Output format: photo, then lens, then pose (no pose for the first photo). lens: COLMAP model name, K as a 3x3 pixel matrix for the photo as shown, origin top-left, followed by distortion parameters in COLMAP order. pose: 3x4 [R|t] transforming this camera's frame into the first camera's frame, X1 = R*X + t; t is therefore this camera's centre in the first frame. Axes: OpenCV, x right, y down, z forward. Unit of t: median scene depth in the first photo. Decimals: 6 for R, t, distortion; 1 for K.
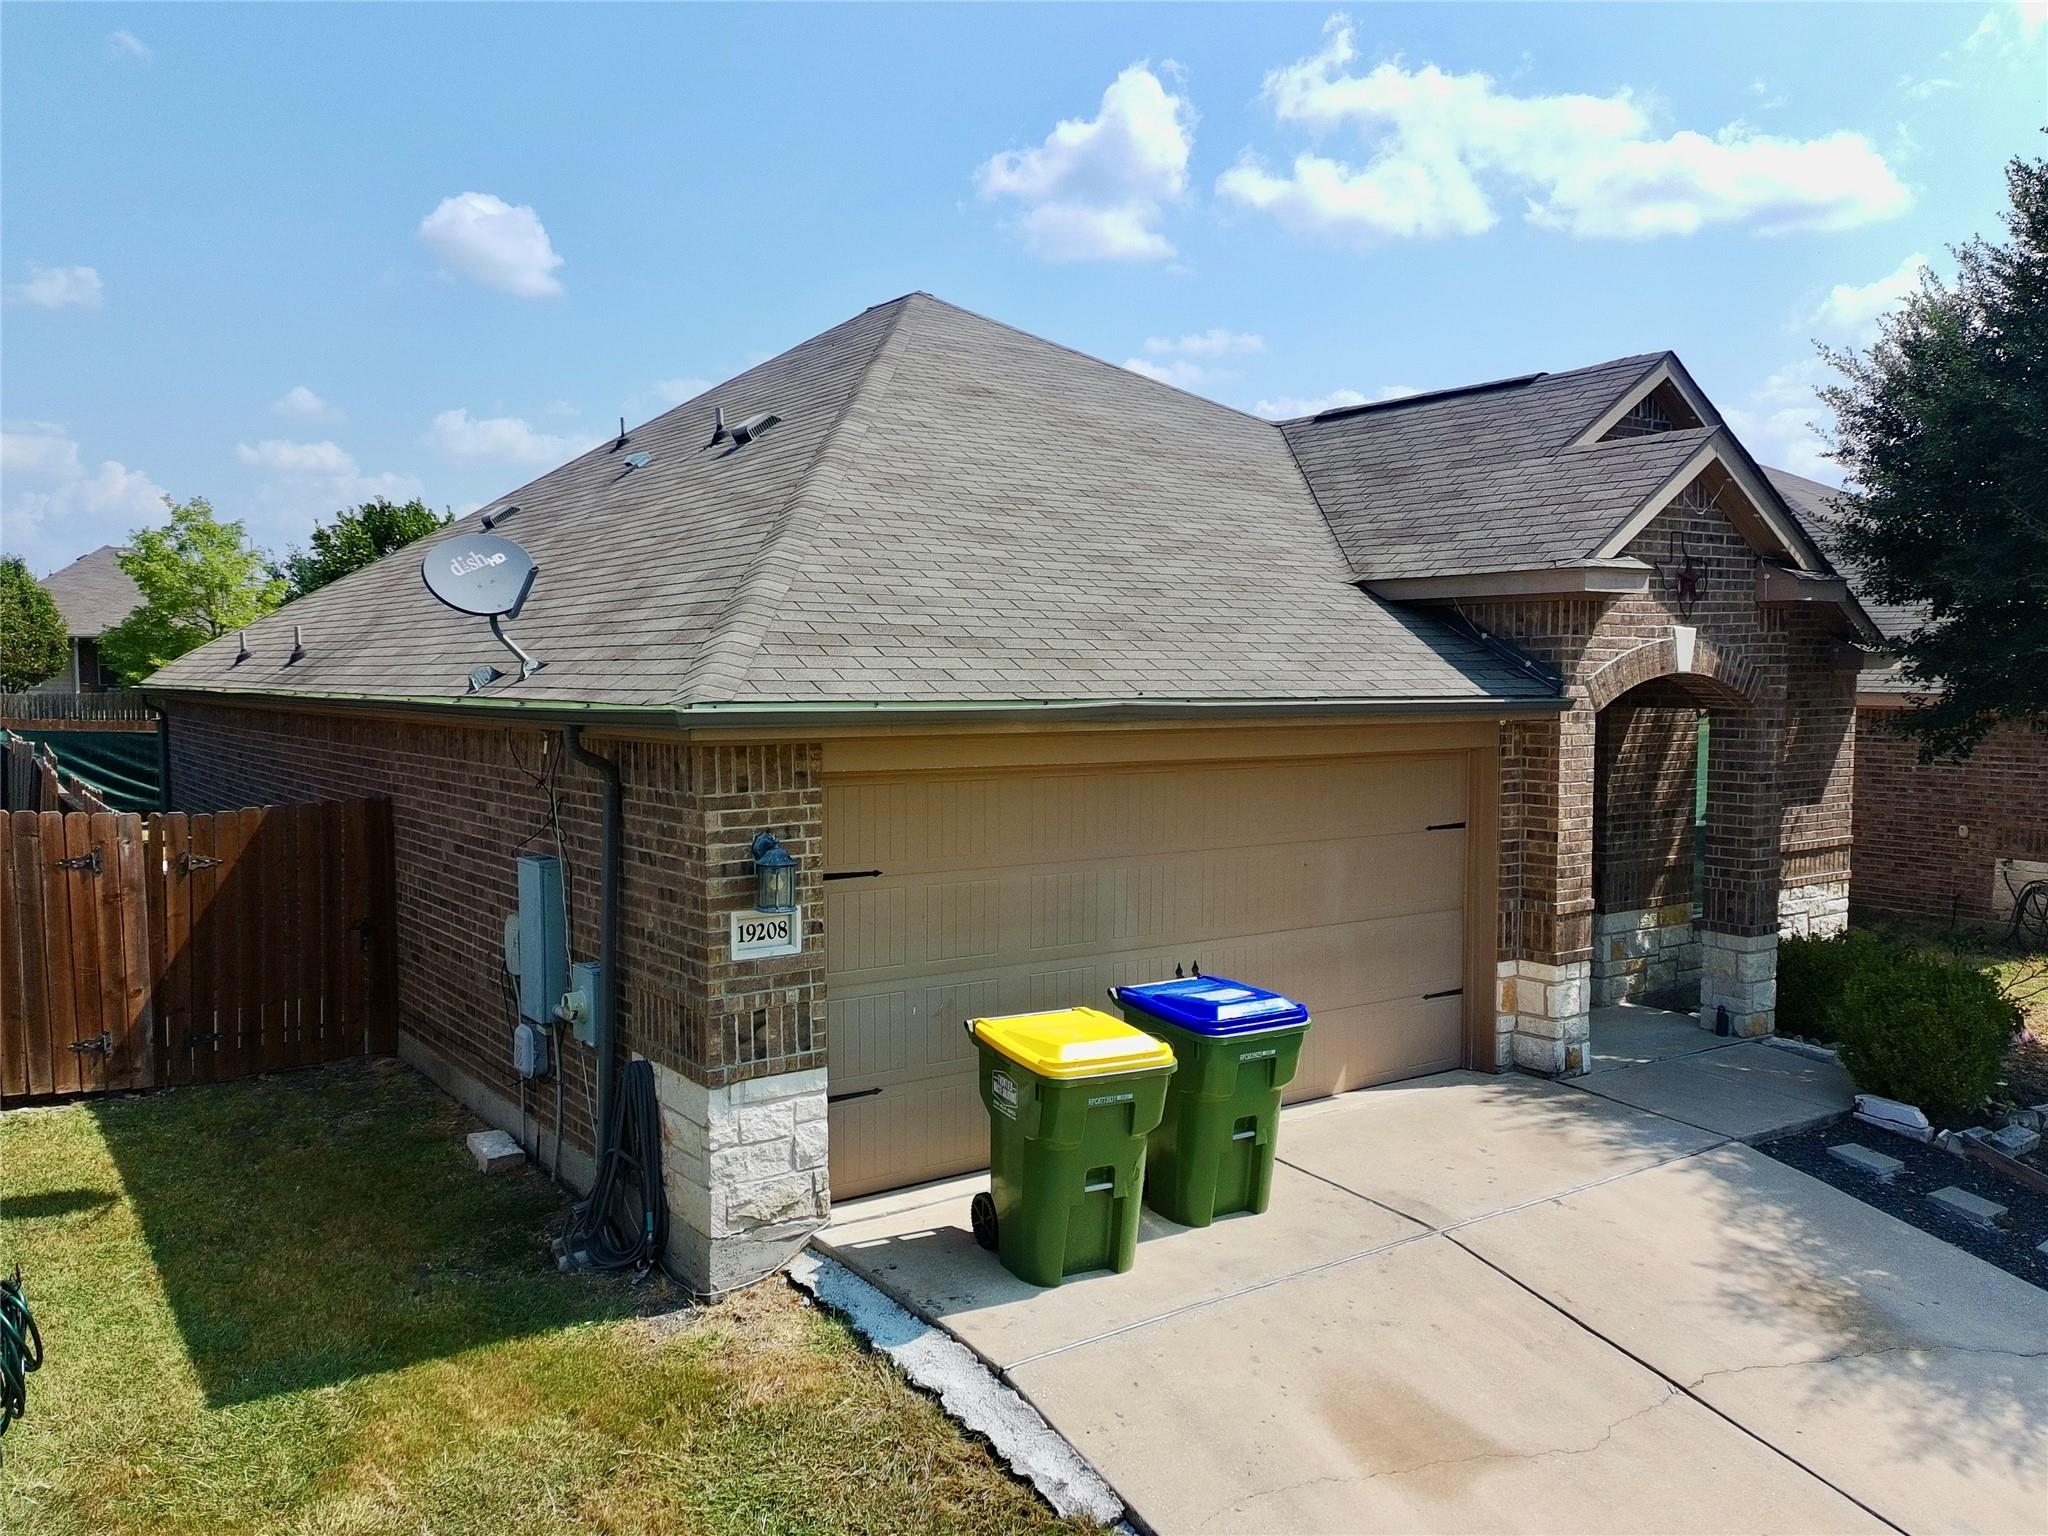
lens RADIAL K [[1603.4, 0, 1024.0], [0, 1603.4, 768.0], [0, 0, 1]] dist [0.085824, -0.072378]
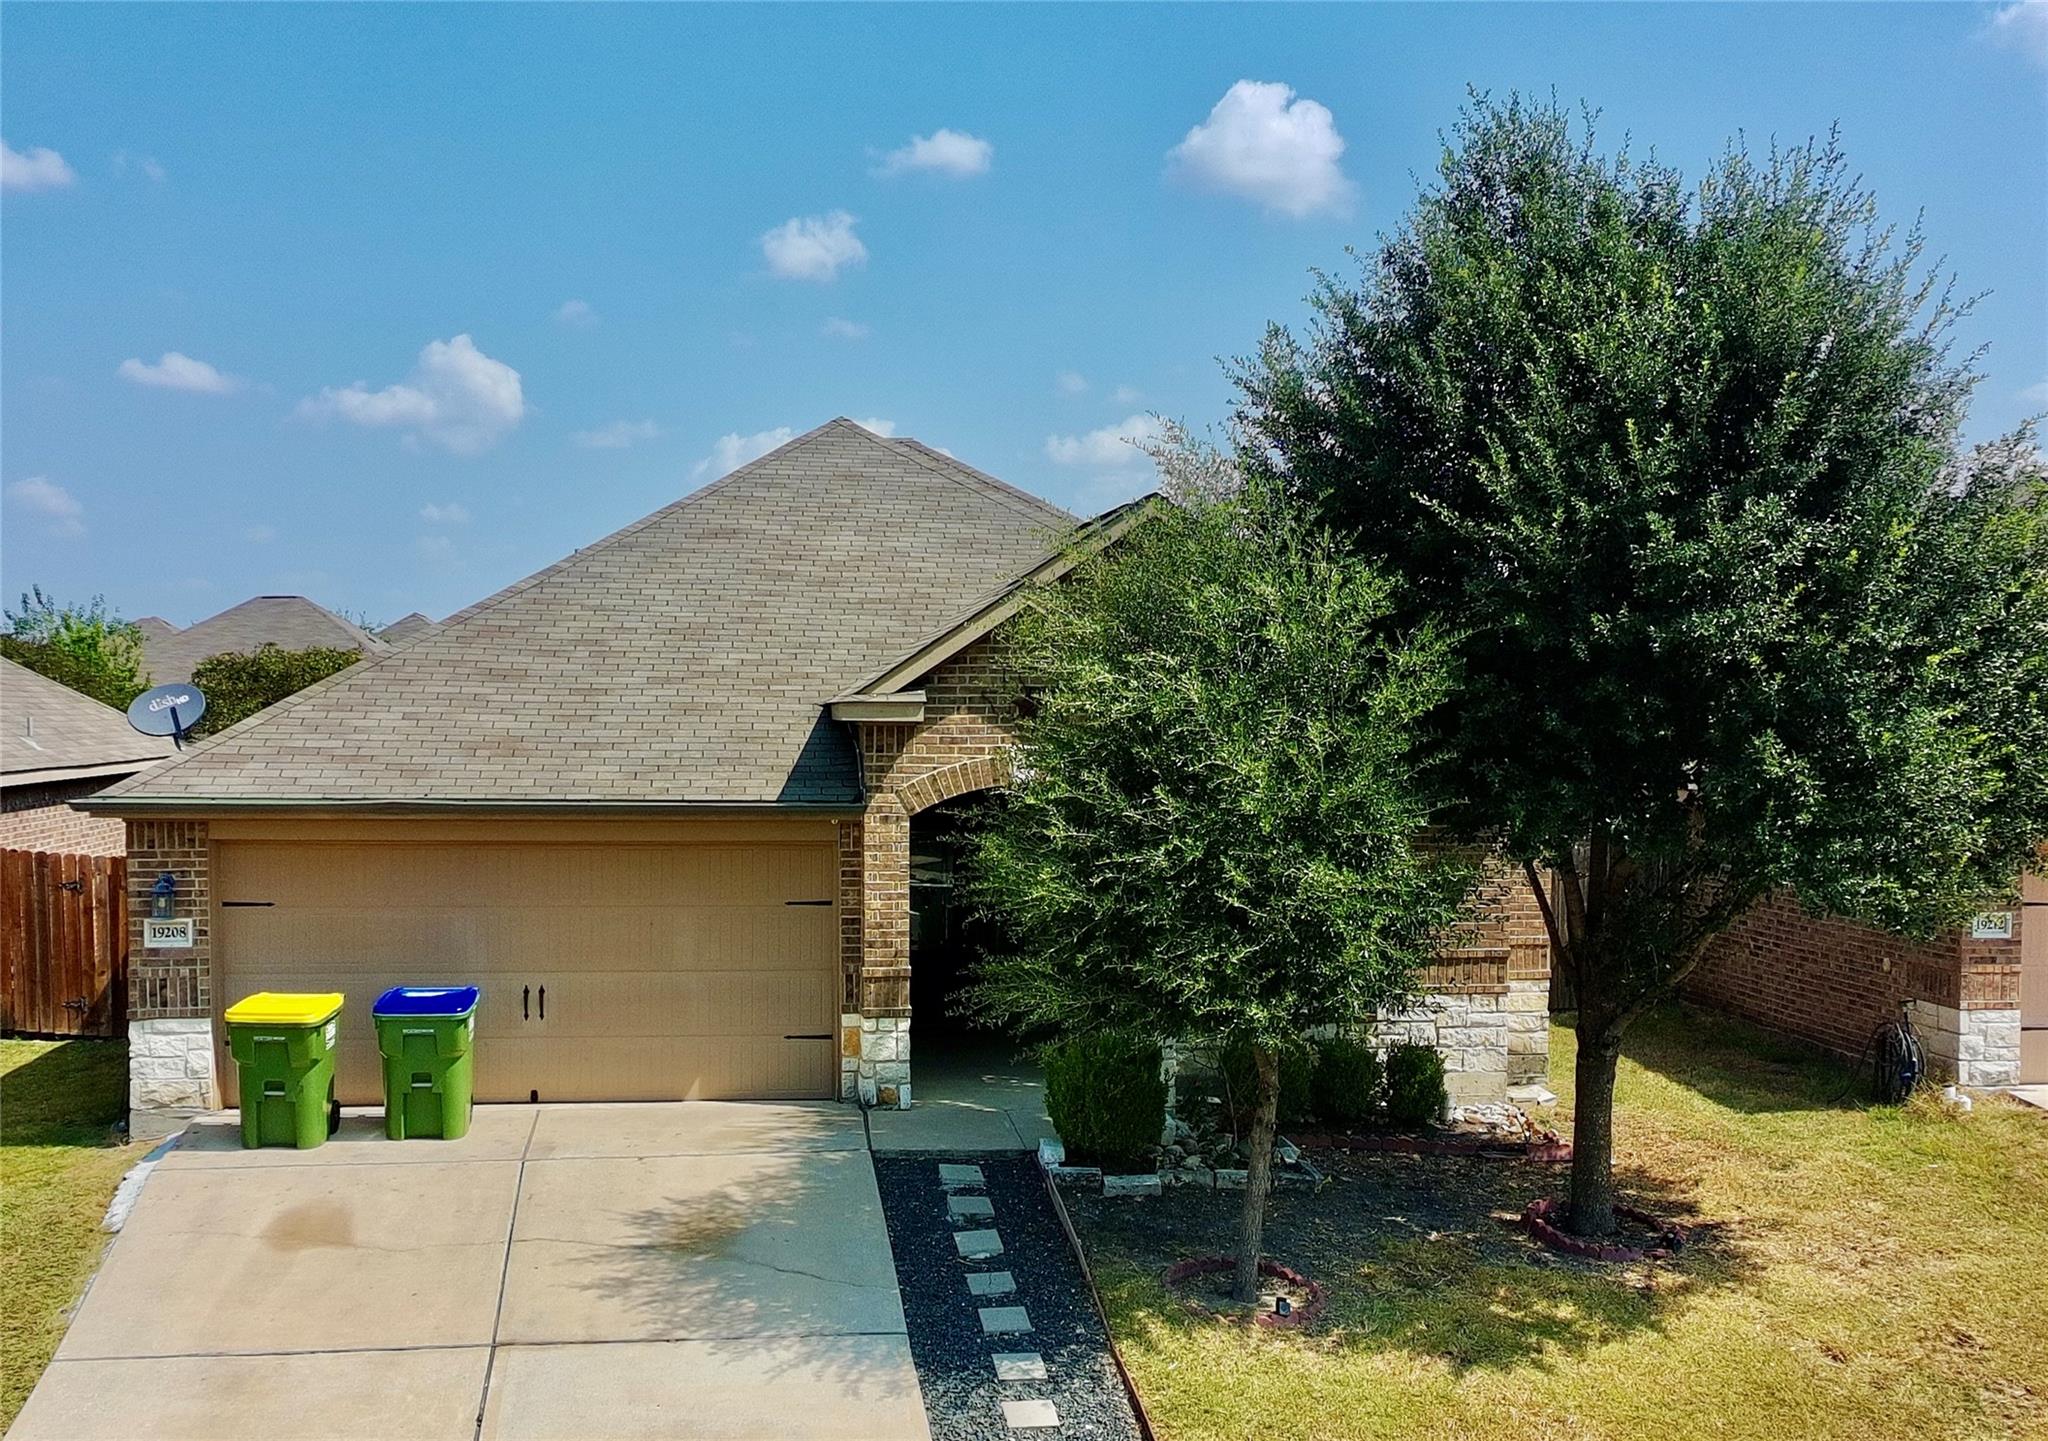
lens RADIAL K [[2234.6, 0, 956.6], [0, 2234.6, 809.6], [0, 0, 1]] dist [-0.002241, 0.282576]
pose [[0.873340, 0.025908, -0.486422, 1.225560], [-0.035519, 0.999313, -0.010546, -0.022458], [0.485815, 0.026487, 0.873660, -0.472841]]
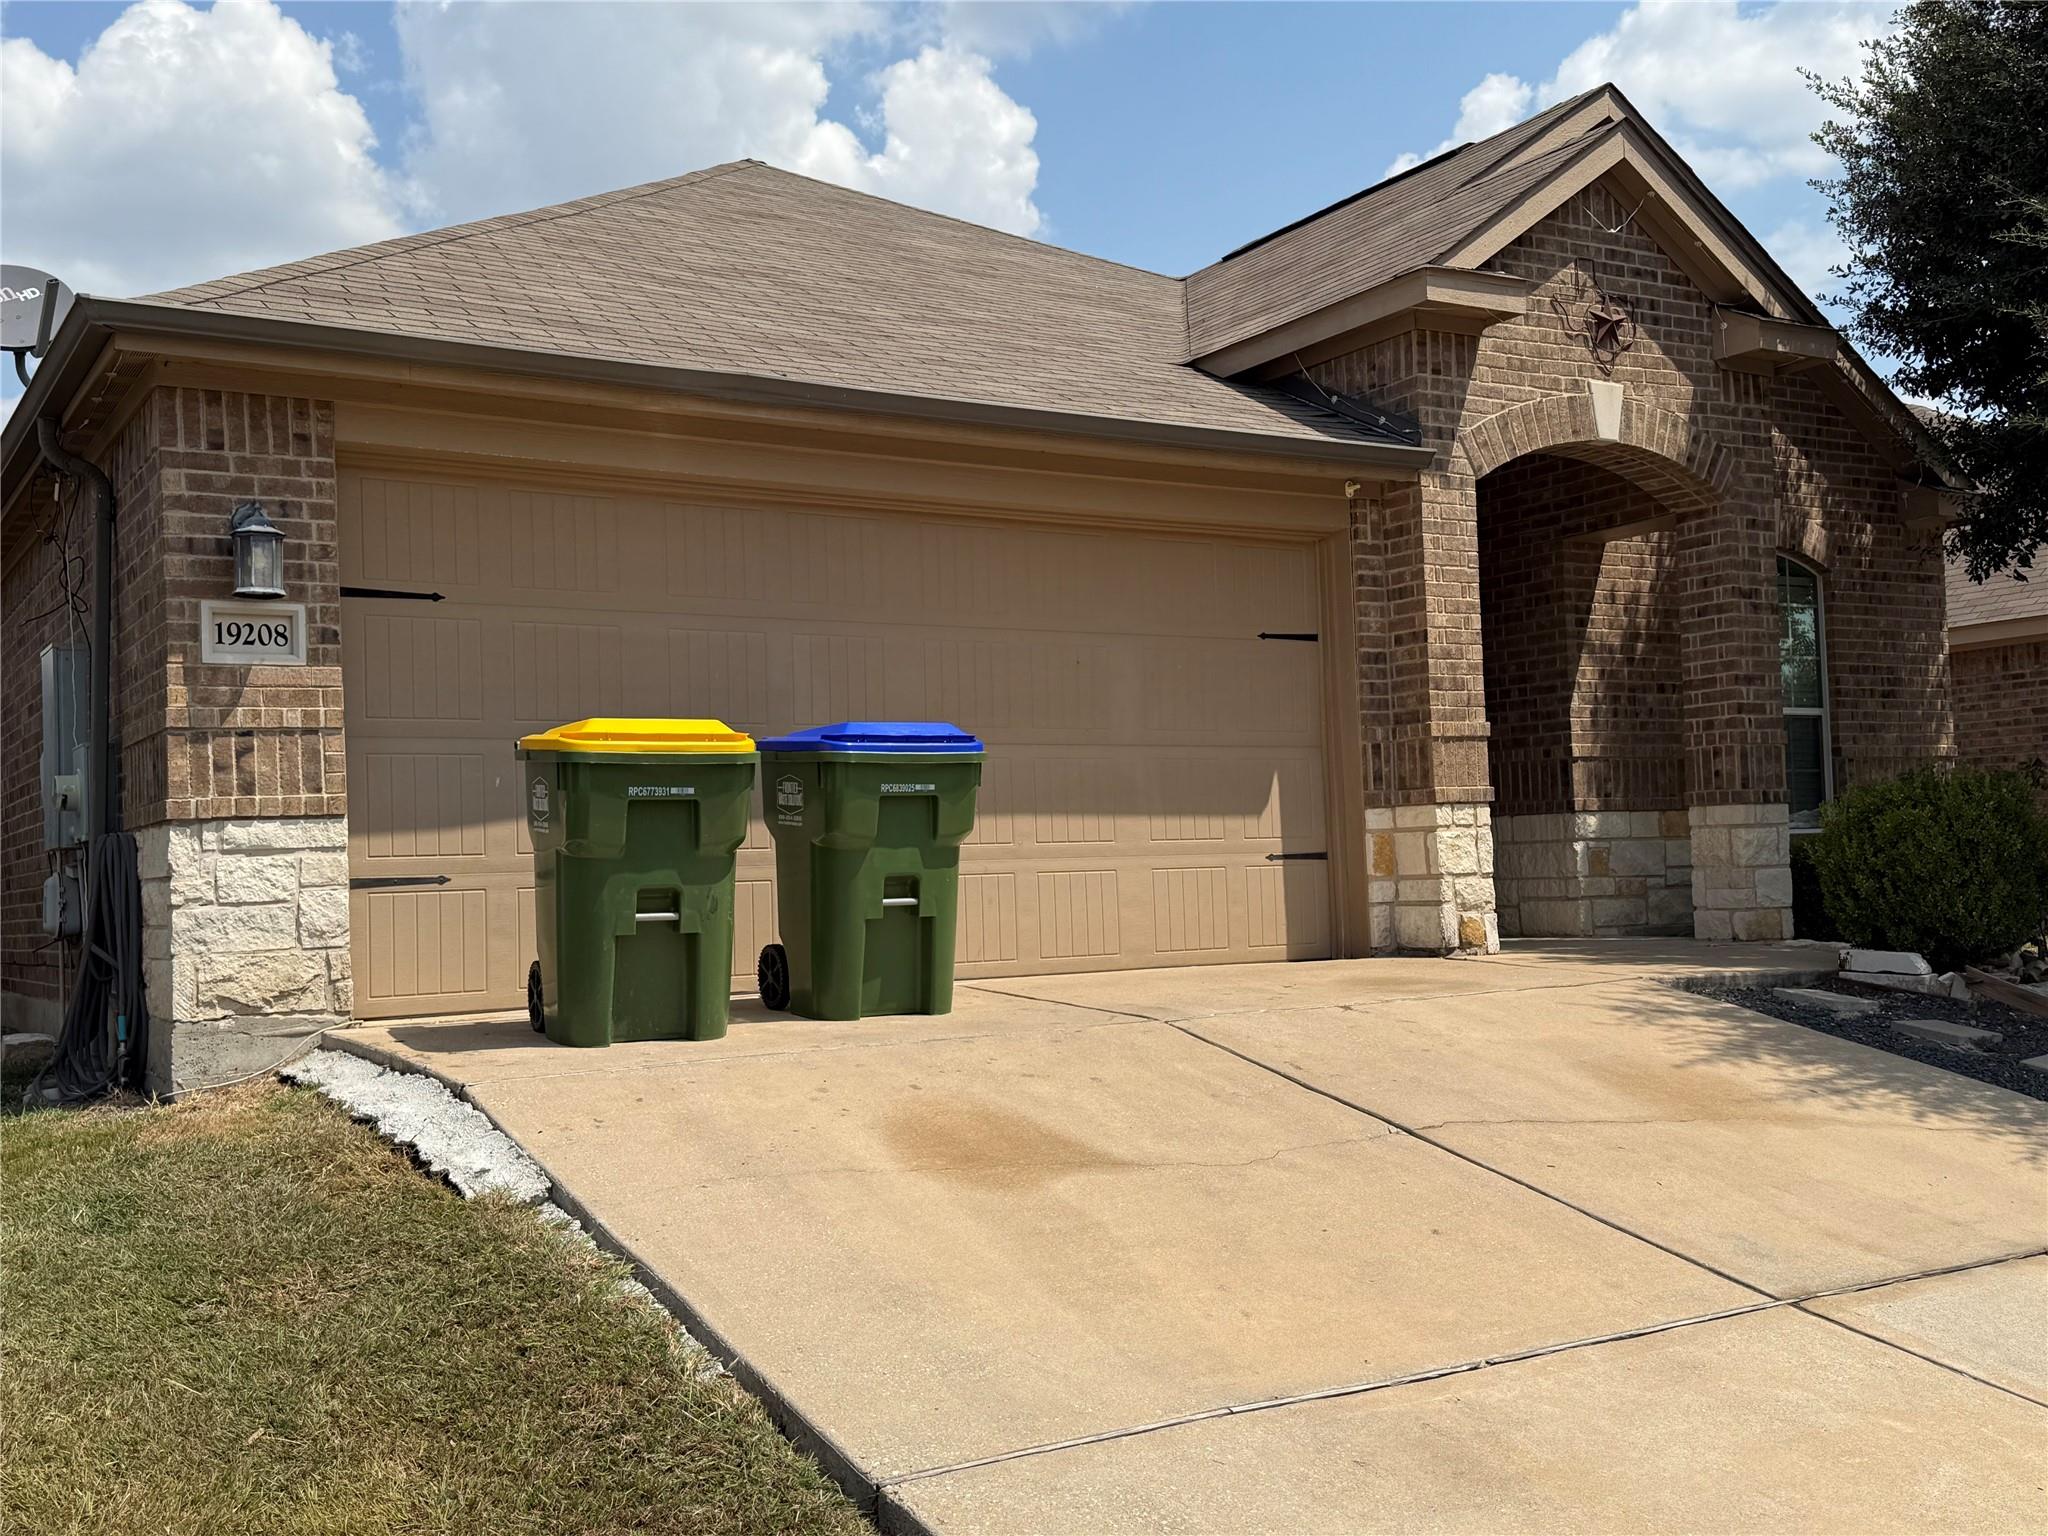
lens RADIAL K [[2063.2, 0, 999.5], [0, 2063.2, 774.4], [0, 0, 1]] dist [0.213132, -0.490930]
pose [[0.996915, -0.038822, -0.068209, 0.192330], [0.030703, 0.992741, -0.116286, 0.215886], [0.072228, 0.113833, 0.990871, 0.016909]]
